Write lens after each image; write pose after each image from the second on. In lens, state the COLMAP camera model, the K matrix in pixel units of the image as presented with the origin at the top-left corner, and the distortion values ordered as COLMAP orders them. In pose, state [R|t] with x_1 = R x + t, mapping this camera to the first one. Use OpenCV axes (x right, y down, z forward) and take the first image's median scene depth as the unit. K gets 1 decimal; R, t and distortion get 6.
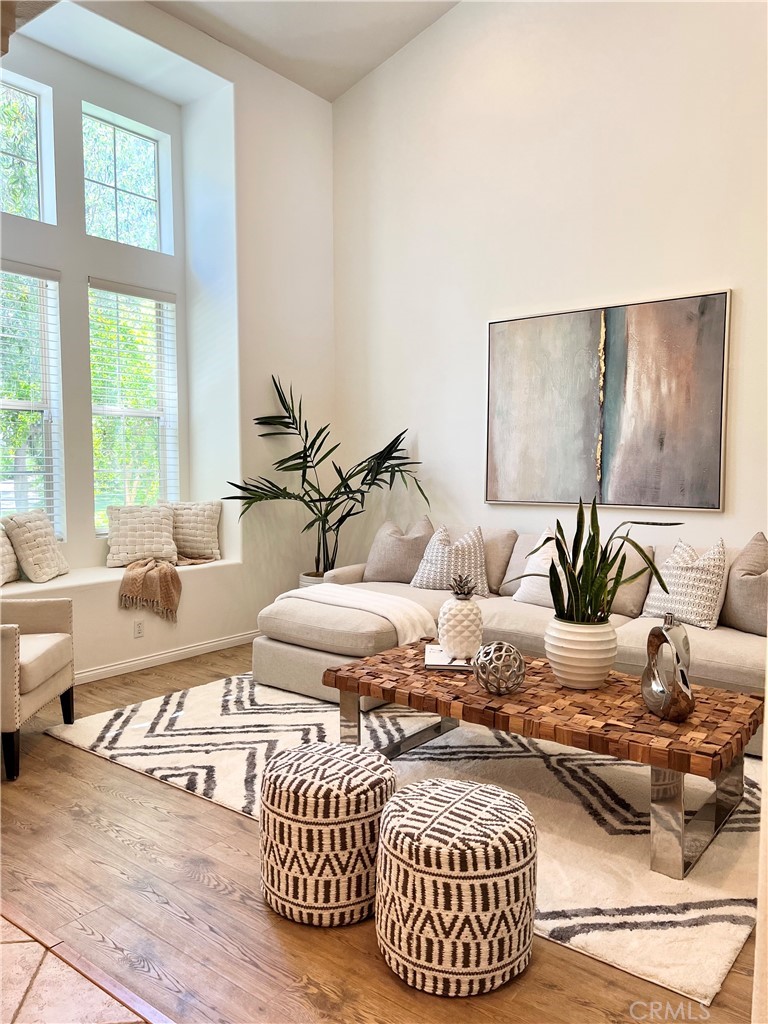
lens RADIAL K [[761.1, 0, 378.8], [0, 761.1, 523.3], [0, 0, 1]] dist [0.032372, -0.053572]
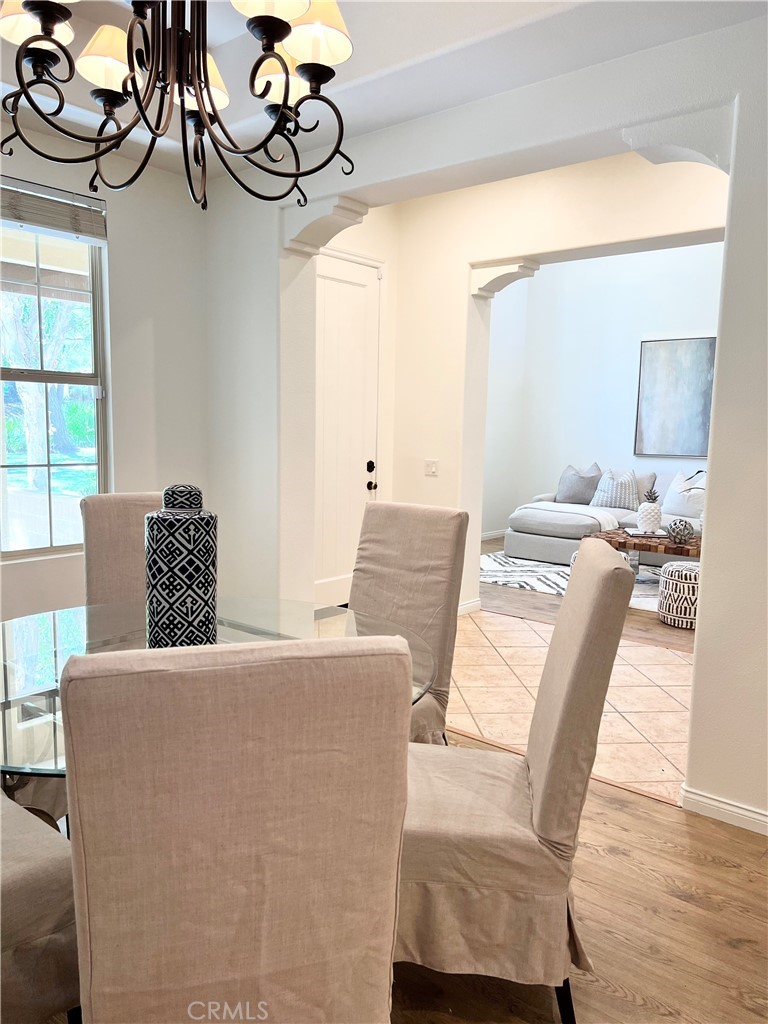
lens RADIAL K [[761.1, 0, 378.8], [0, 761.1, 523.3], [0, 0, 1]] dist [0.032372, -0.053572]
pose [[0.998993, 0.022032, -0.039084, -0.344788], [-0.020215, 0.998723, 0.046290, 0.053985], [0.040054, -0.045453, 0.998163, -0.649060]]
